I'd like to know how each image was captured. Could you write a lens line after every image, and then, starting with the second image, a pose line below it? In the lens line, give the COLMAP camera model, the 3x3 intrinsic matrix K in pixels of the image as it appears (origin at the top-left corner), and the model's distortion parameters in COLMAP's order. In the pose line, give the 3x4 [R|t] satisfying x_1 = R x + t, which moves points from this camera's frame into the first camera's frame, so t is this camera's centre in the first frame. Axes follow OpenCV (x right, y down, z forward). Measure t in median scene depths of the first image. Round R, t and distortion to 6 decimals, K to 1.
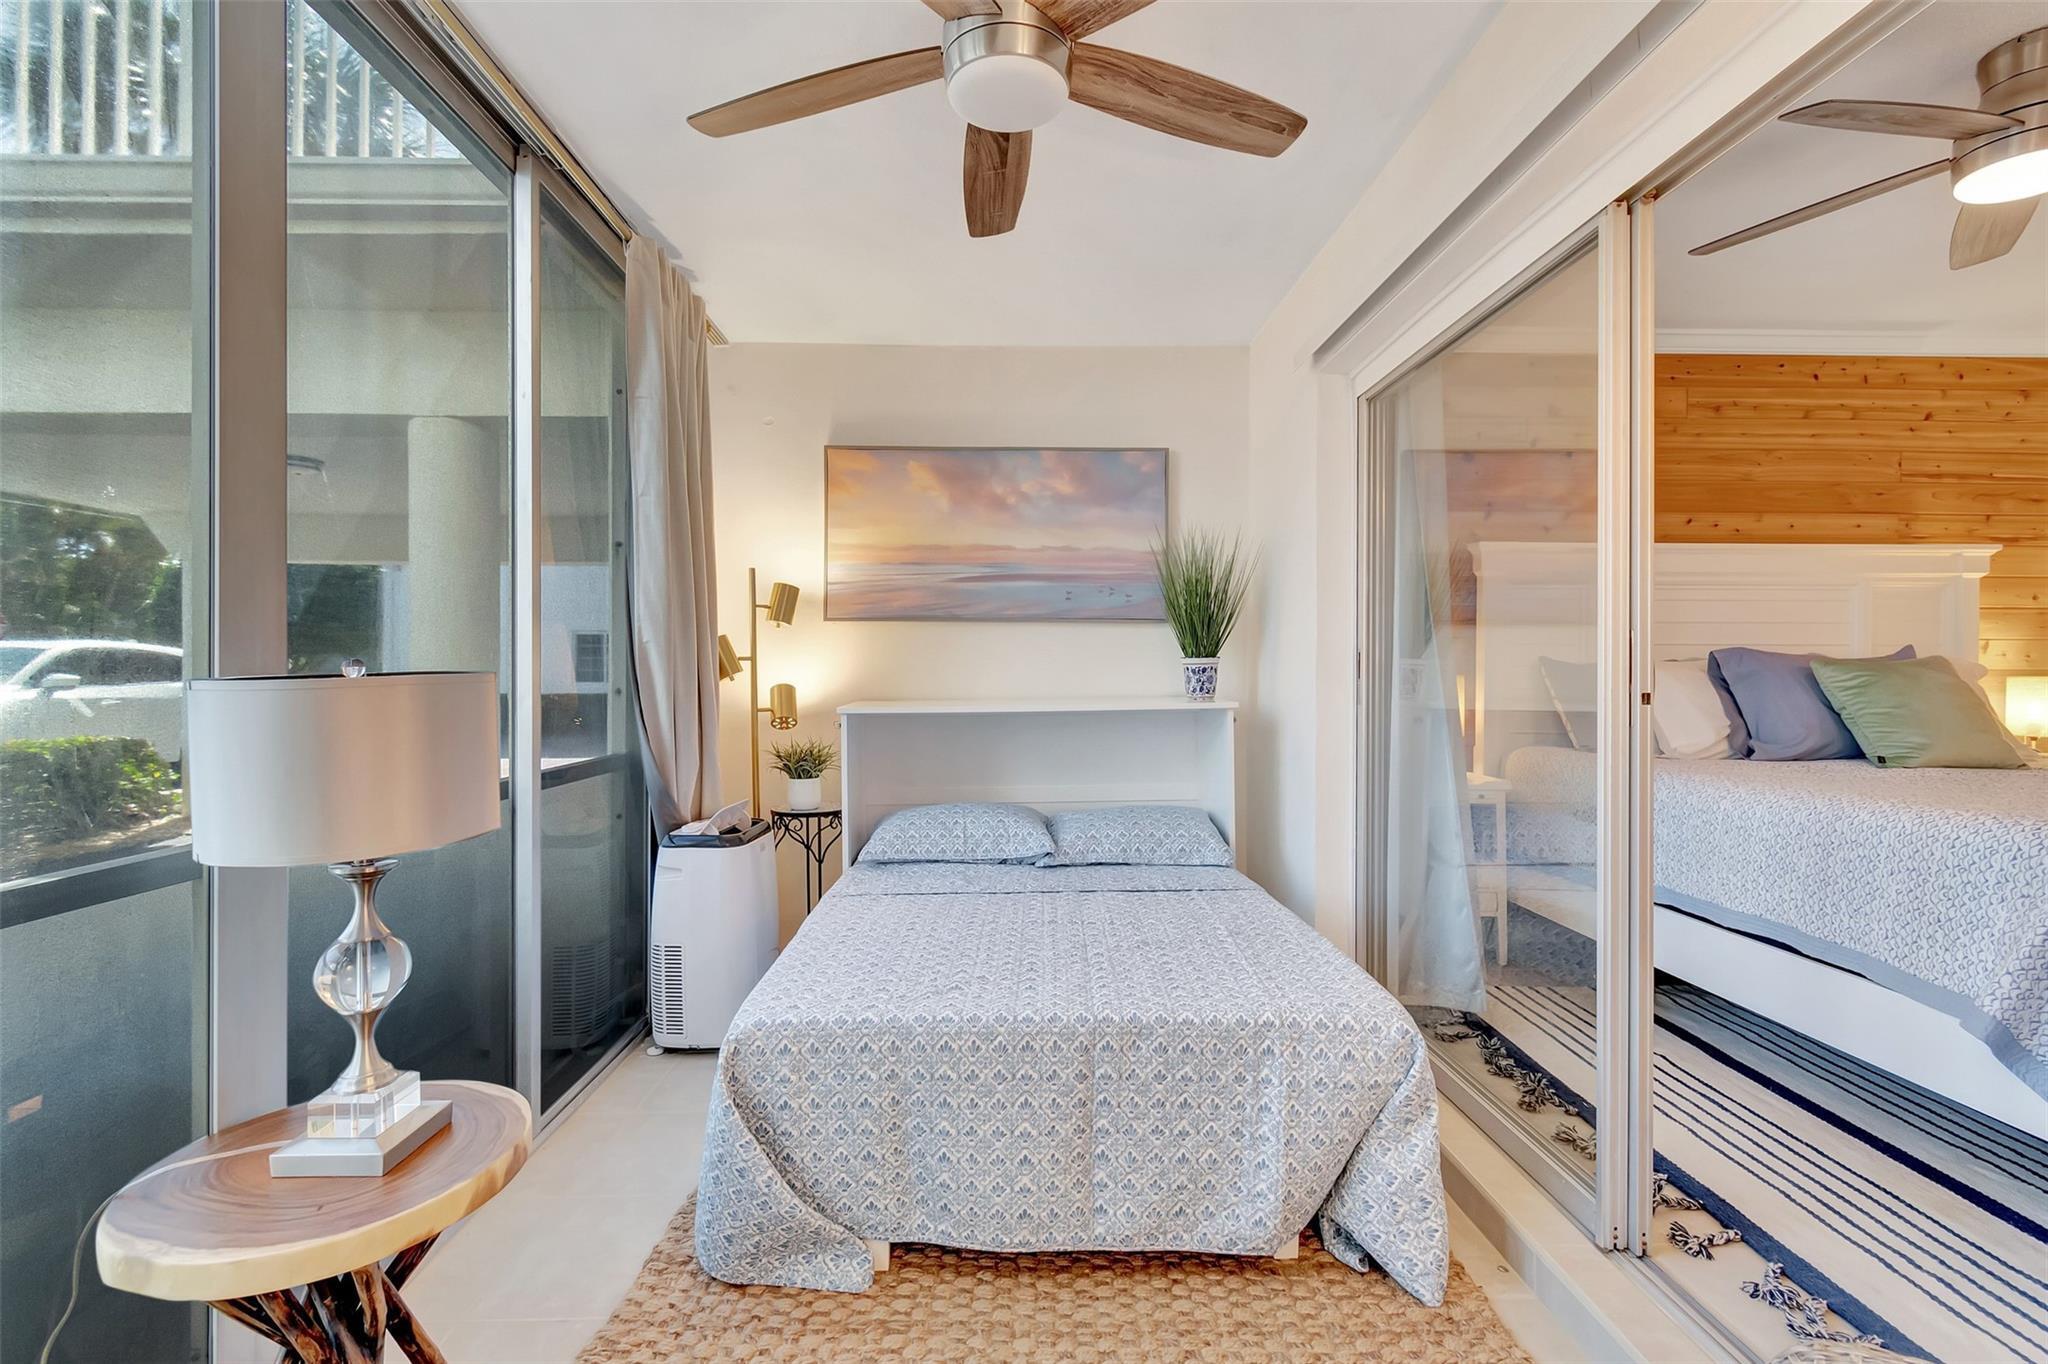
lens RADIAL K [[913.5, 0, 1015.1], [0, 913.5, 665.7], [0, 0, 1]] dist [0.003555, -0.002926]
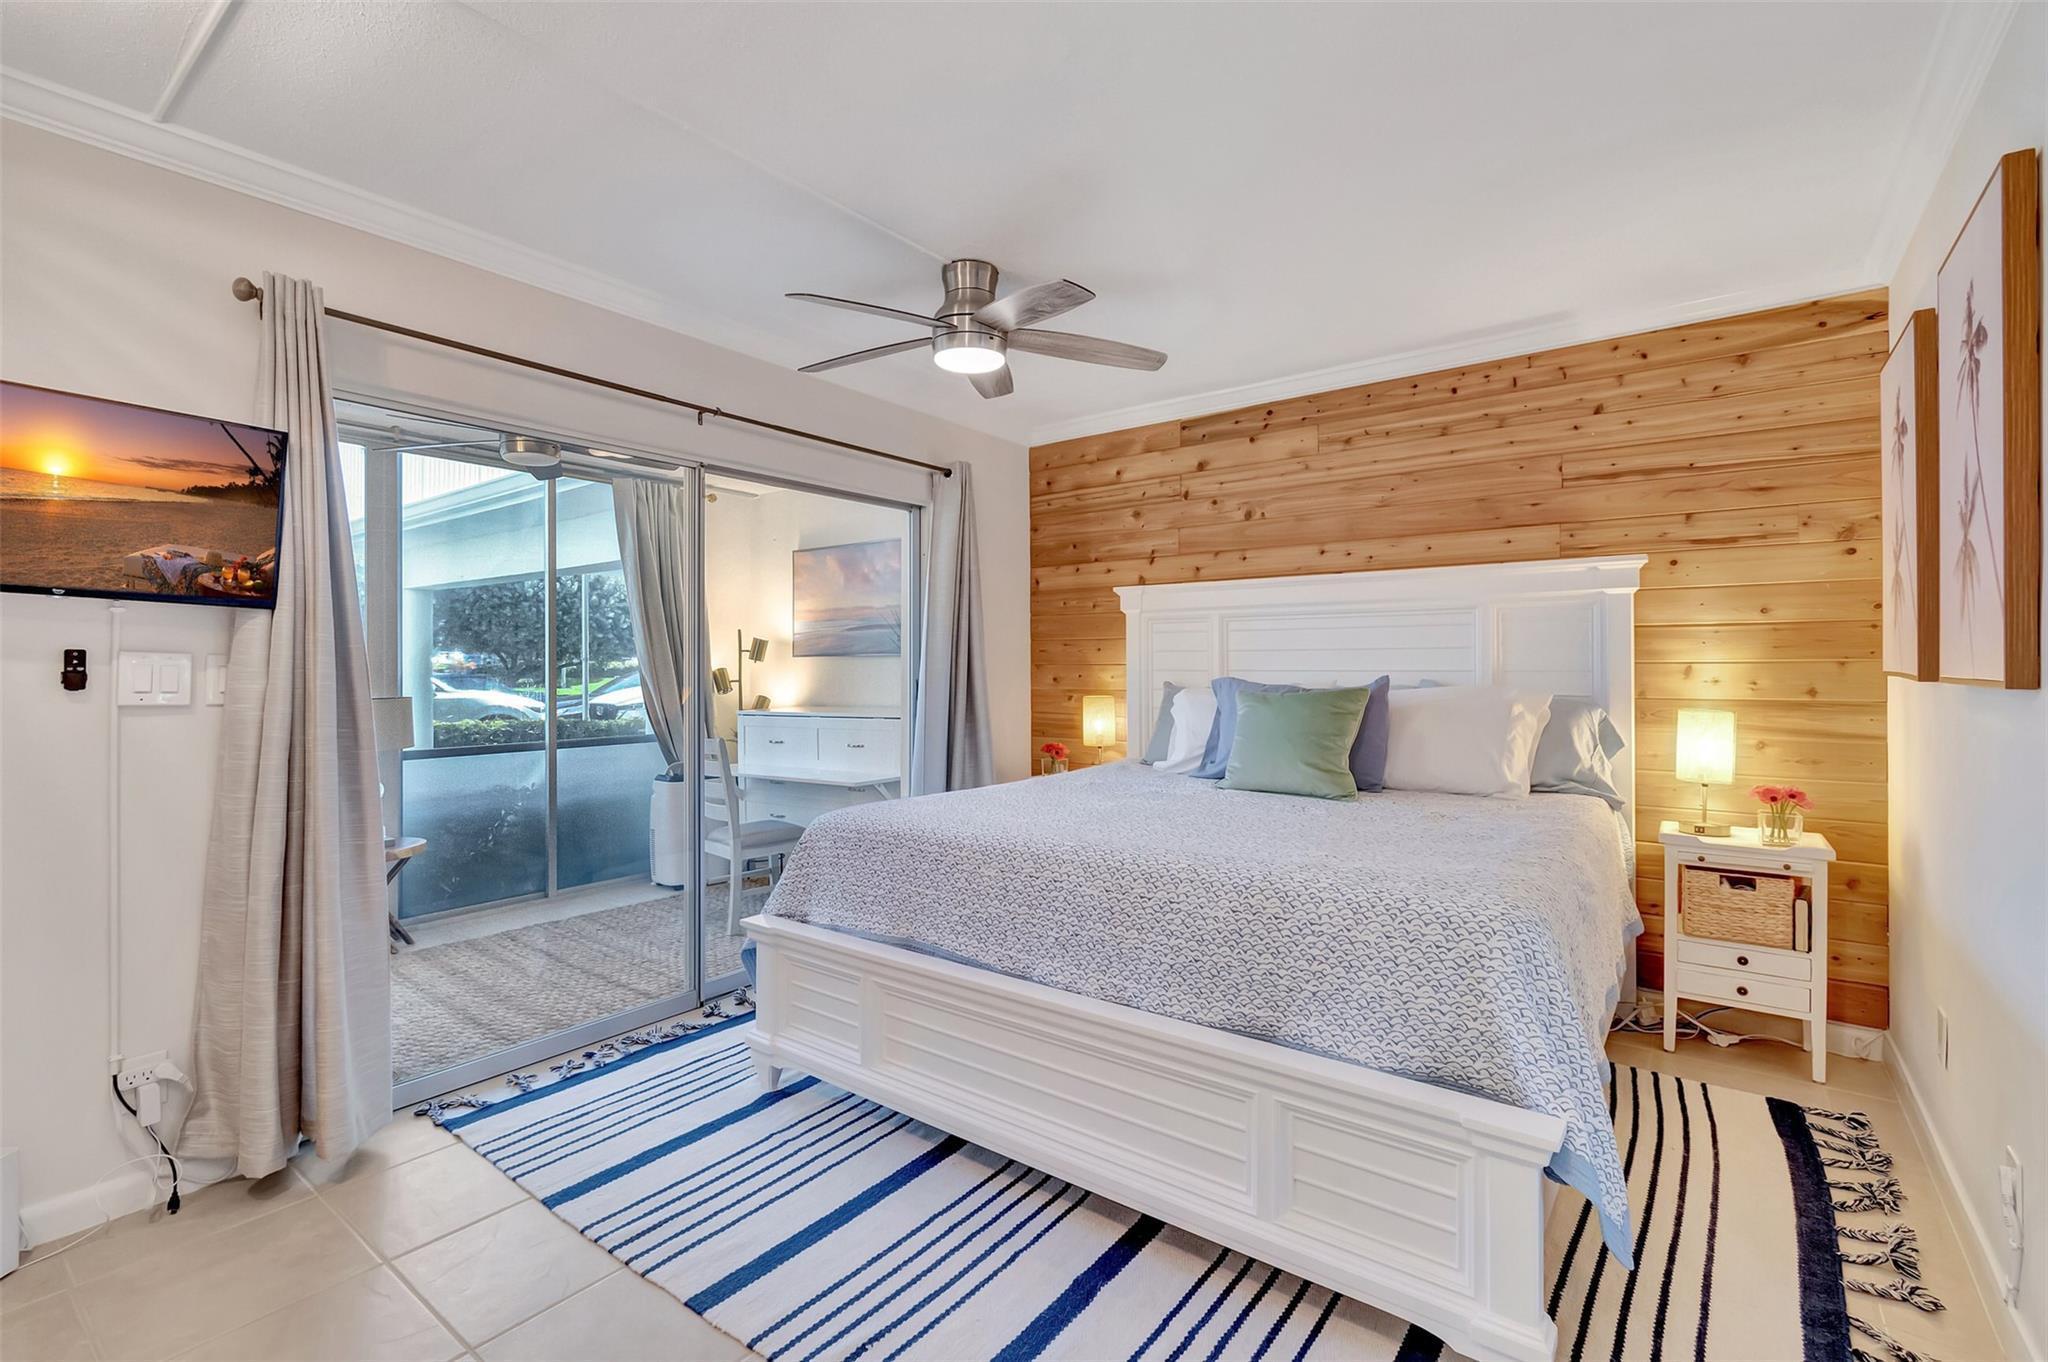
lens RADIAL K [[913.5, 0, 1023.6], [0, 913.5, 674.5], [0, 0, 1]] dist [0.003555, -0.002926]
pose [[0.784210, 0.001092, -0.620495, 1.141146], [0.010706, 0.999826, 0.015290, -0.038098], [0.620403, -0.018633, 0.784061, -0.039015]]
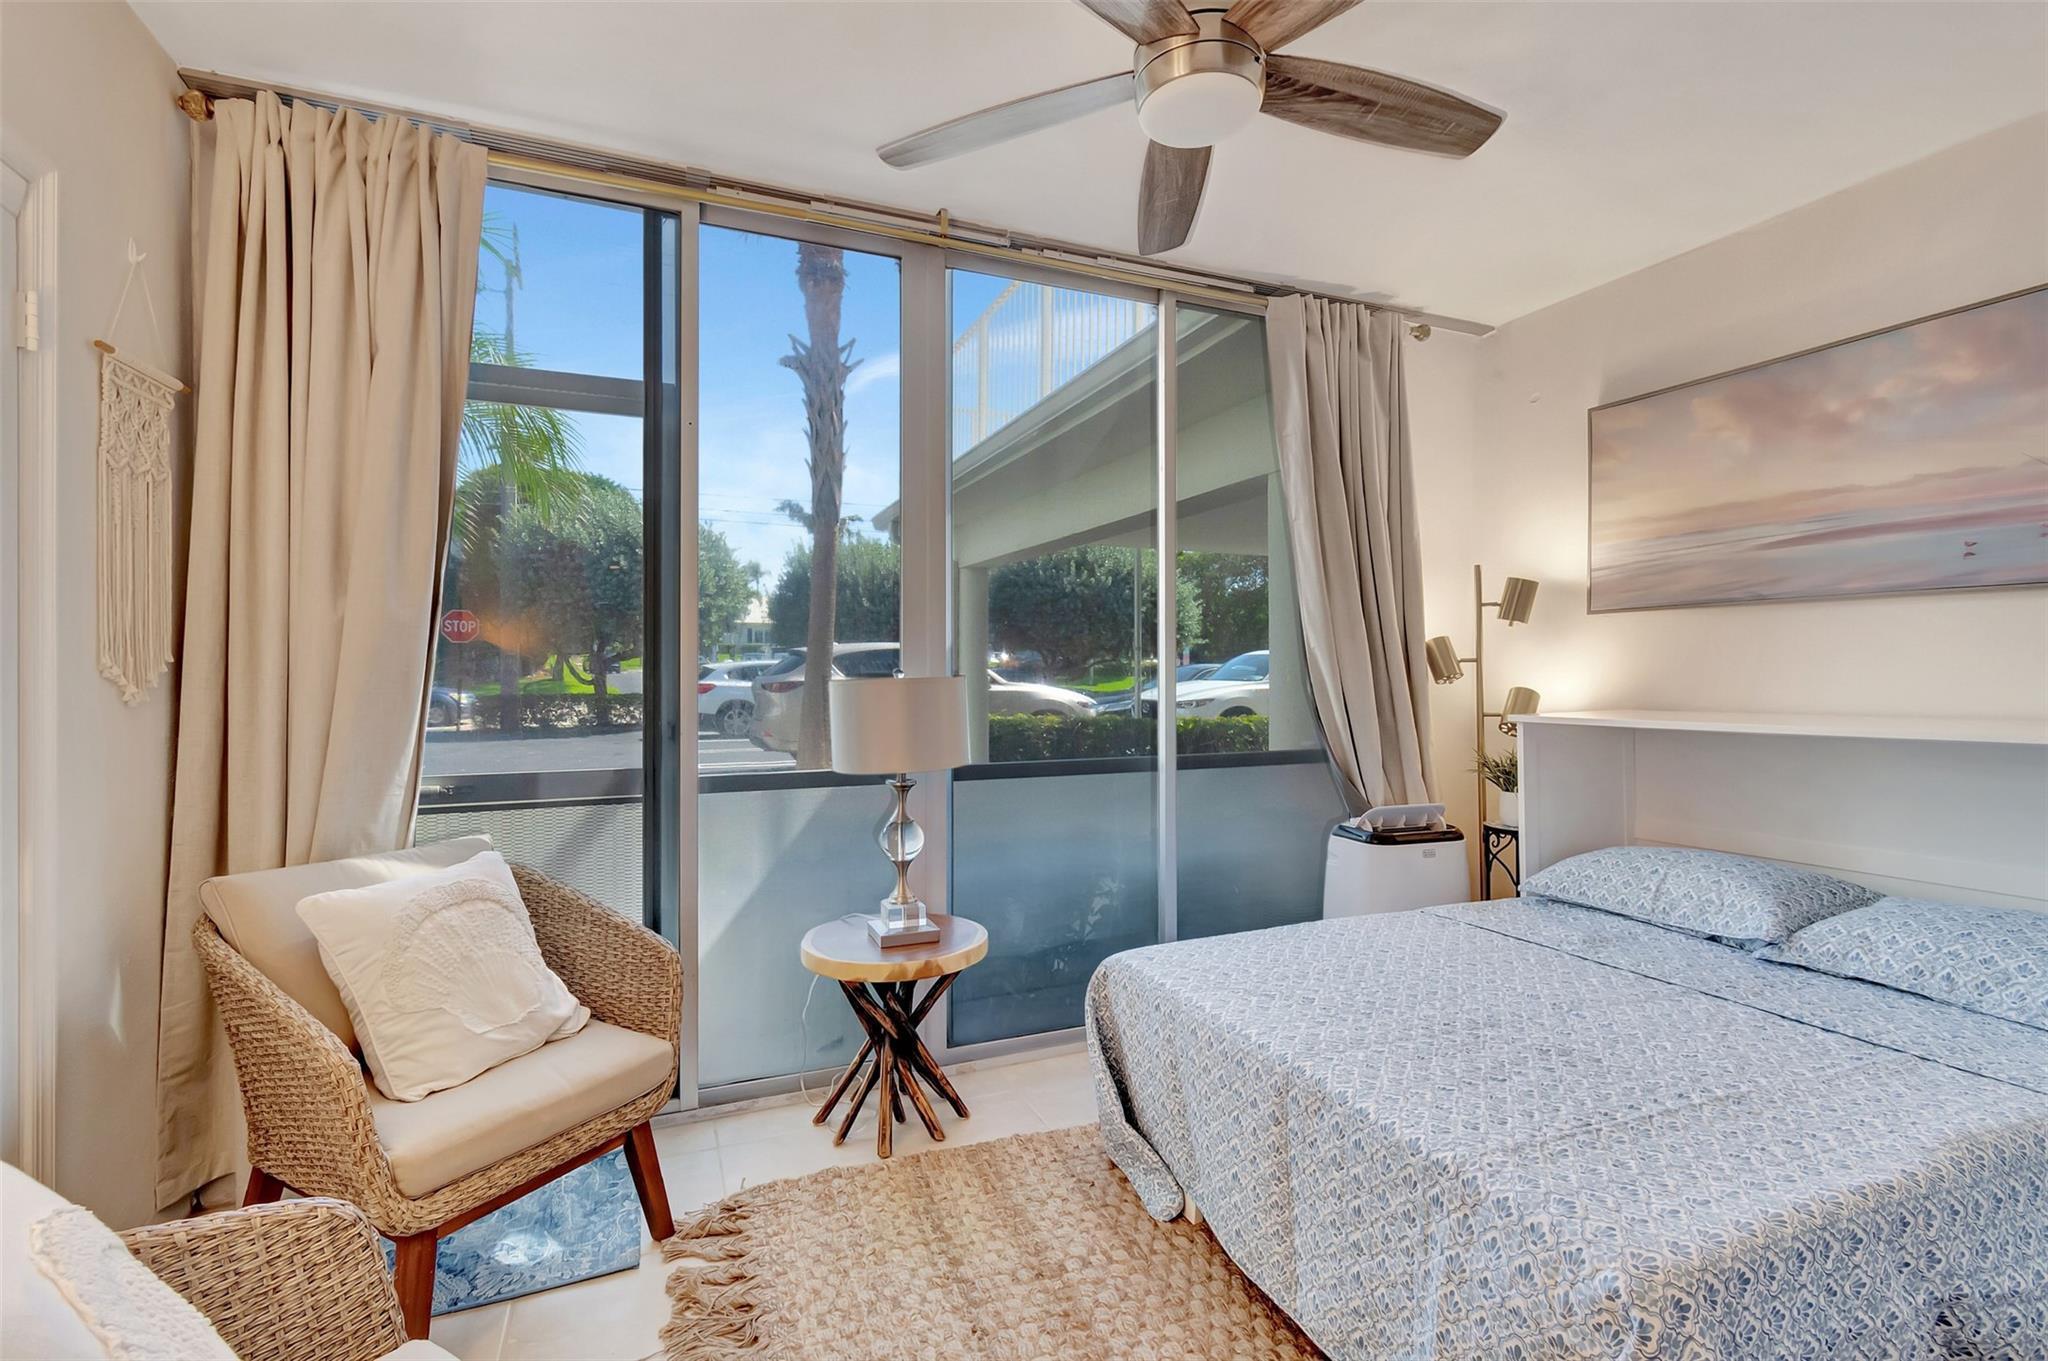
lens RADIAL K [[913.5, 0, 1041.9], [0, 913.5, 671.3], [0, 0, 1]] dist [0.003555, -0.002926]
pose [[0.382150, 0.000307, -0.924100, 0.384530], [0.006528, 0.999974, 0.003032, -0.001634], [0.924077, -0.007192, 0.382138, 0.202058]]
